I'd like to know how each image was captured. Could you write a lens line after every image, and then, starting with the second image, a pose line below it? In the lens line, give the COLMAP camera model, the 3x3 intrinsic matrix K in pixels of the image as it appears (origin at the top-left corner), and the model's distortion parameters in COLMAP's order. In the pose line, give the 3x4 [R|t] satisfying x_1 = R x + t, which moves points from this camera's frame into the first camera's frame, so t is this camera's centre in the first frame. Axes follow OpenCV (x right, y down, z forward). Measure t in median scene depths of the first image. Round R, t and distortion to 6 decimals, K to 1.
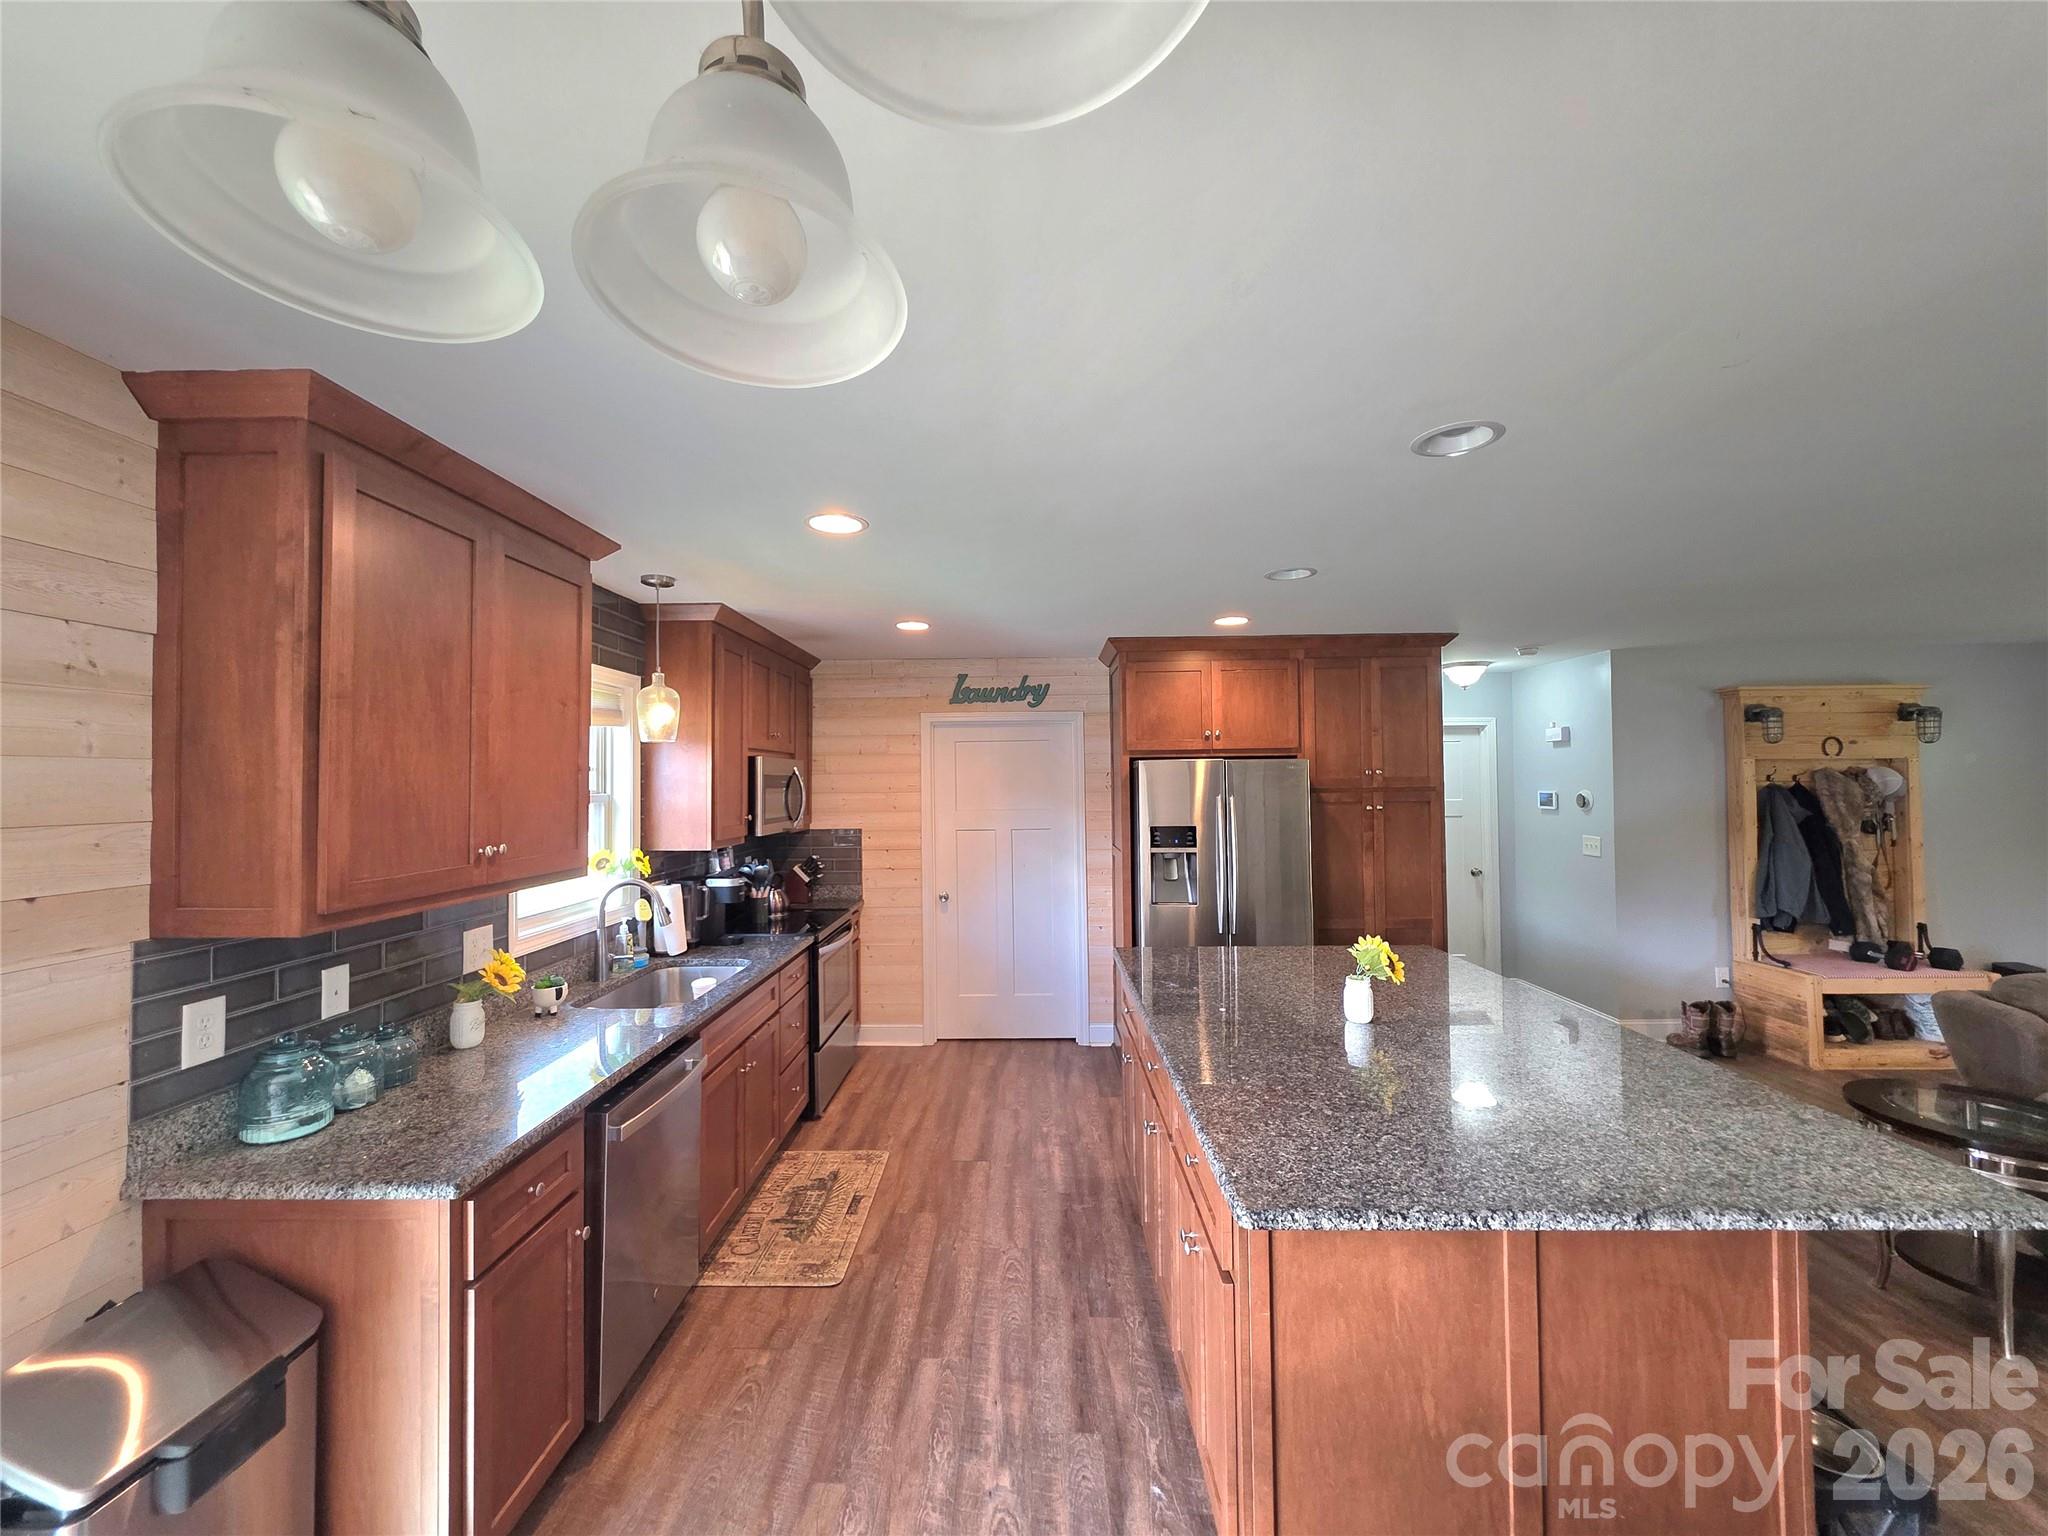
lens RADIAL K [[818.6, 0, 1019.8], [0, 818.6, 764.0], [0, 0, 1]] dist [-0.000861, 0.001261]
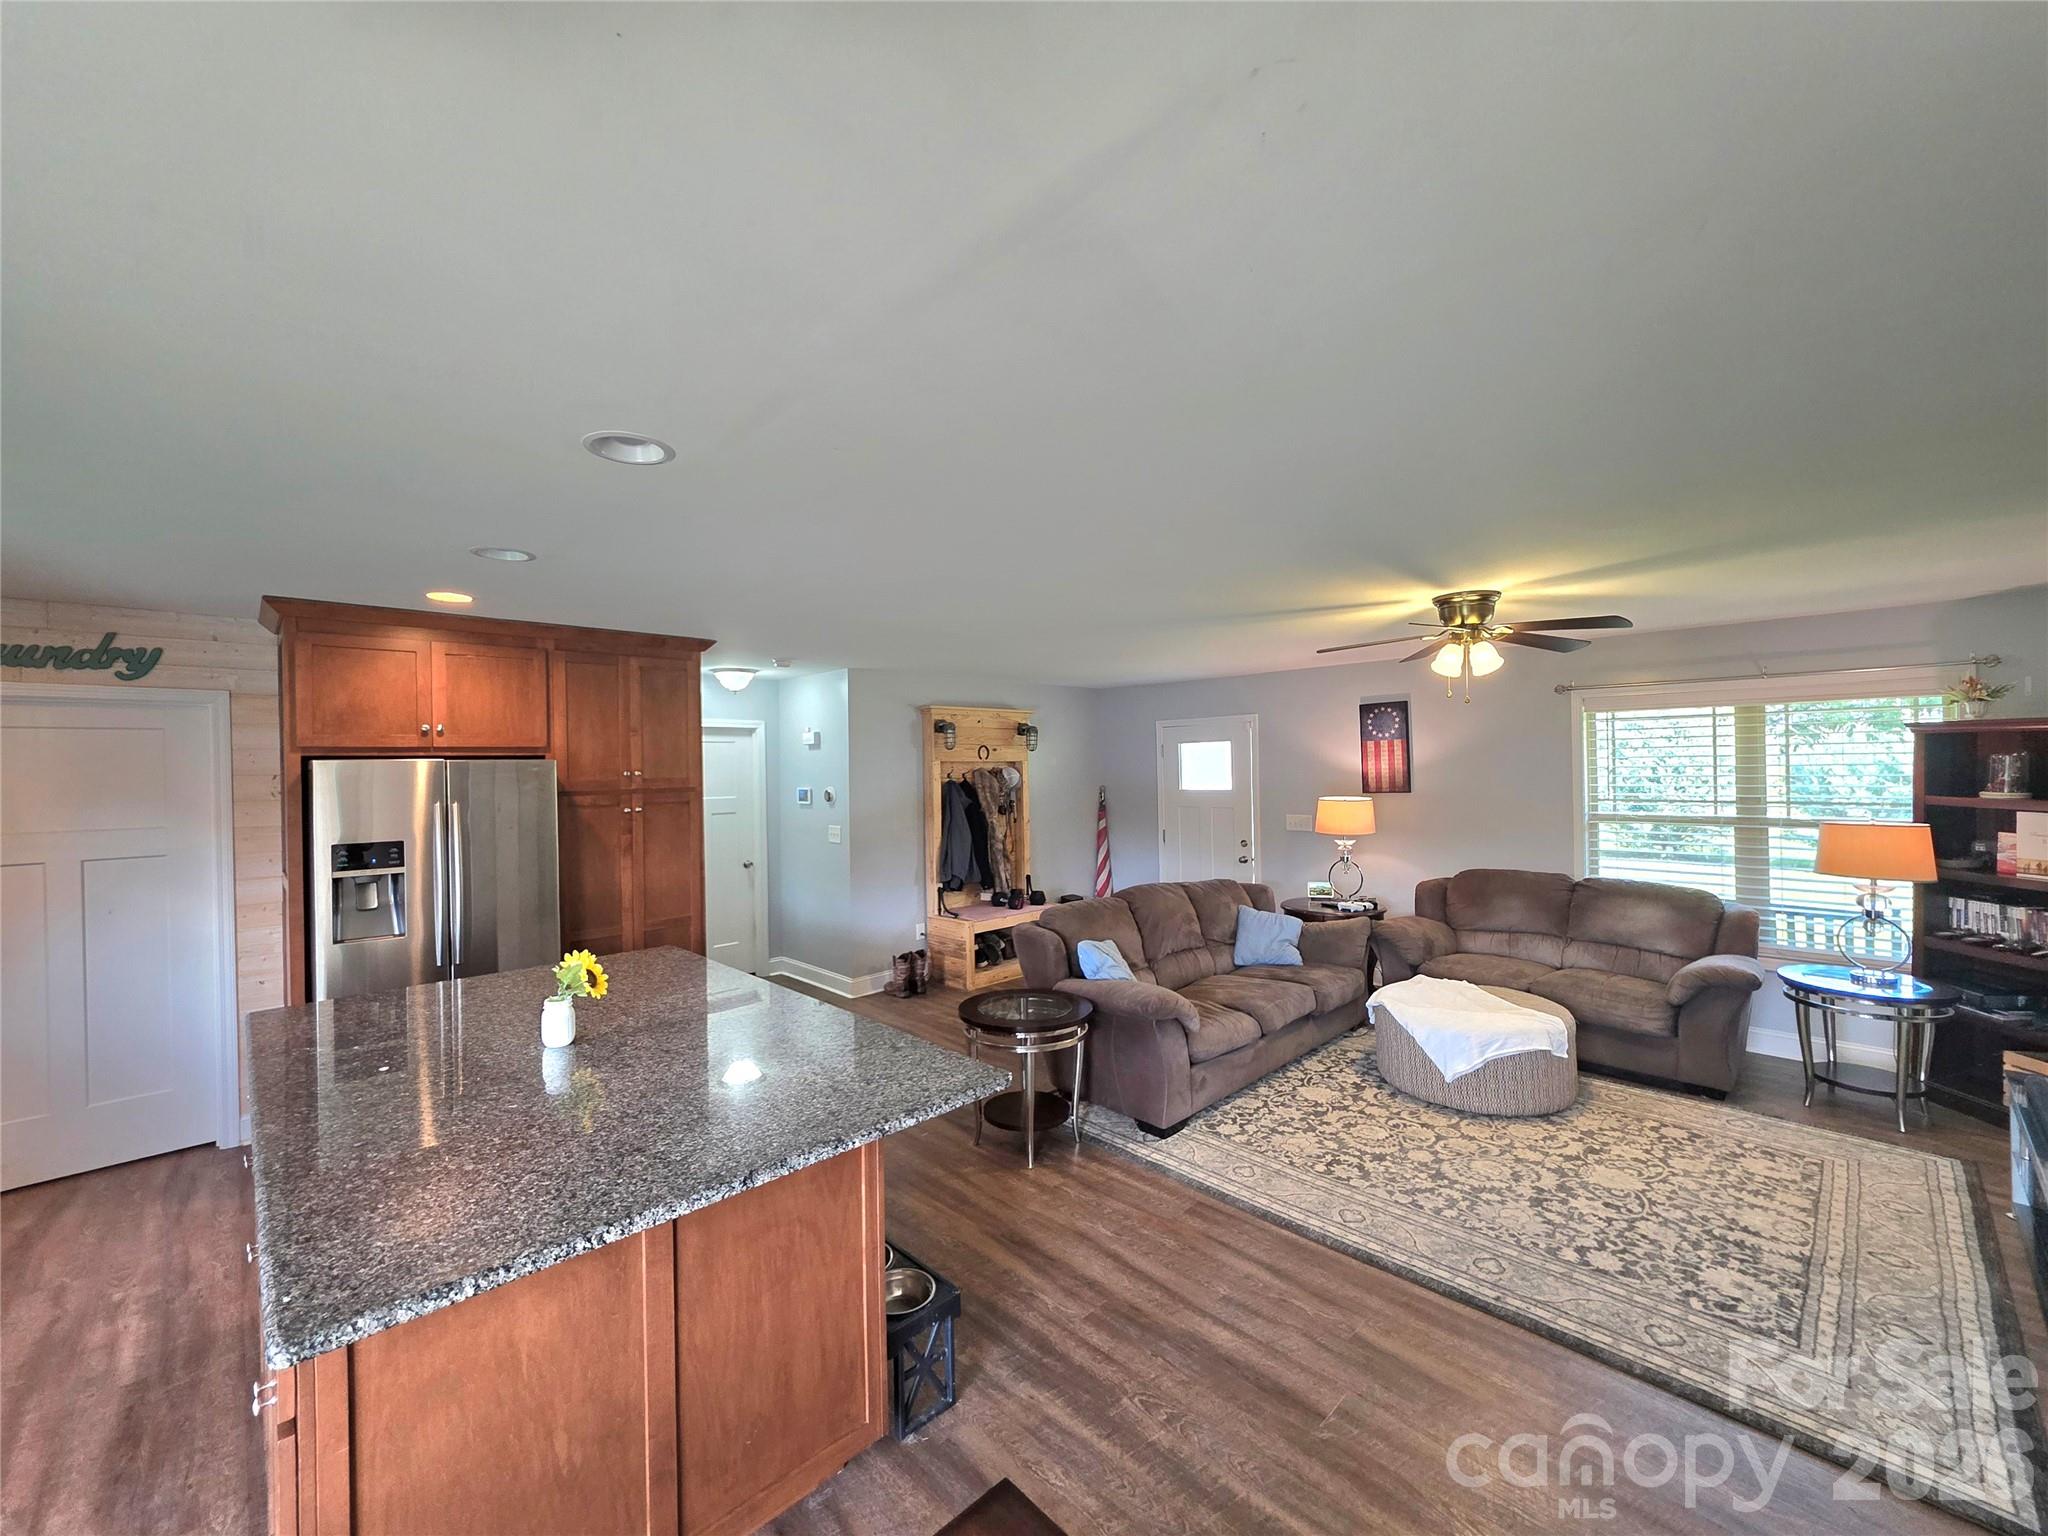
lens RADIAL K [[818.6, 0, 1018.1], [0, 818.6, 768.4], [0, 0, 1]] dist [-0.000861, 0.001261]
pose [[0.709013, -0.001450, 0.705193, 0.070296], [-0.005814, 0.999952, 0.007901, -0.006438], [-0.705171, -0.009702, 0.708971, -0.016494]]
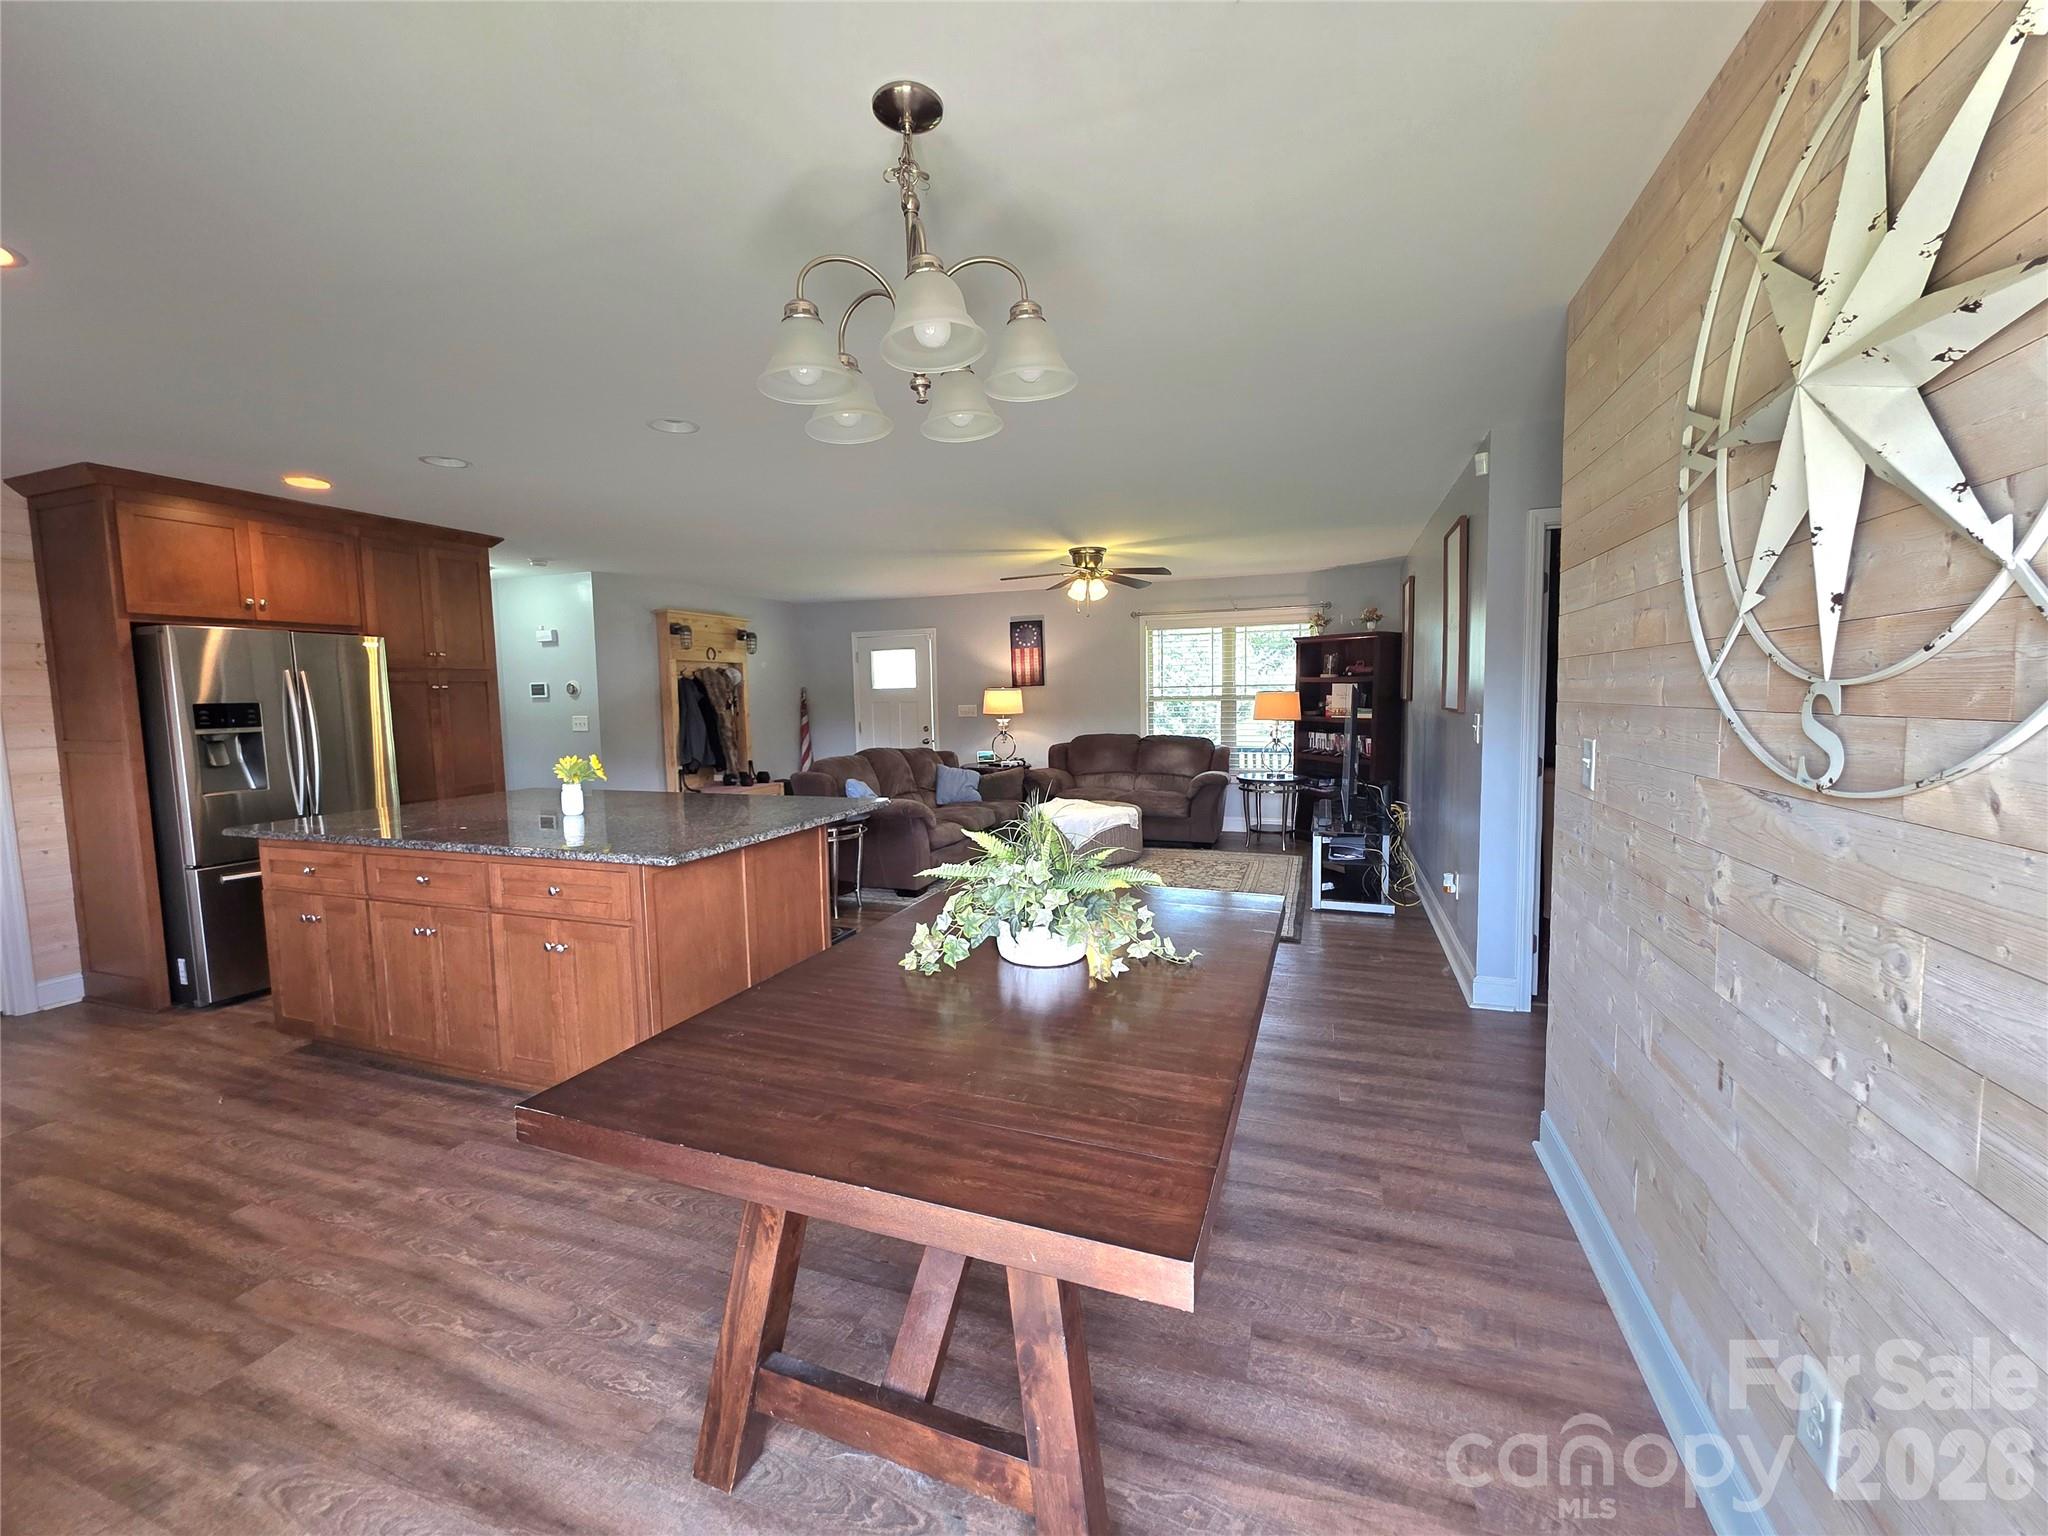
lens RADIAL K [[818.6, 0, 1006.7], [0, 818.6, 762.3], [0, 0, 1]] dist [-0.000861, 0.001261]
pose [[0.336755, -0.075028, 0.938598, -0.344971], [-0.004108, 0.996694, 0.081146, 0.062059], [-0.941583, -0.031183, 0.335334, -0.080892]]
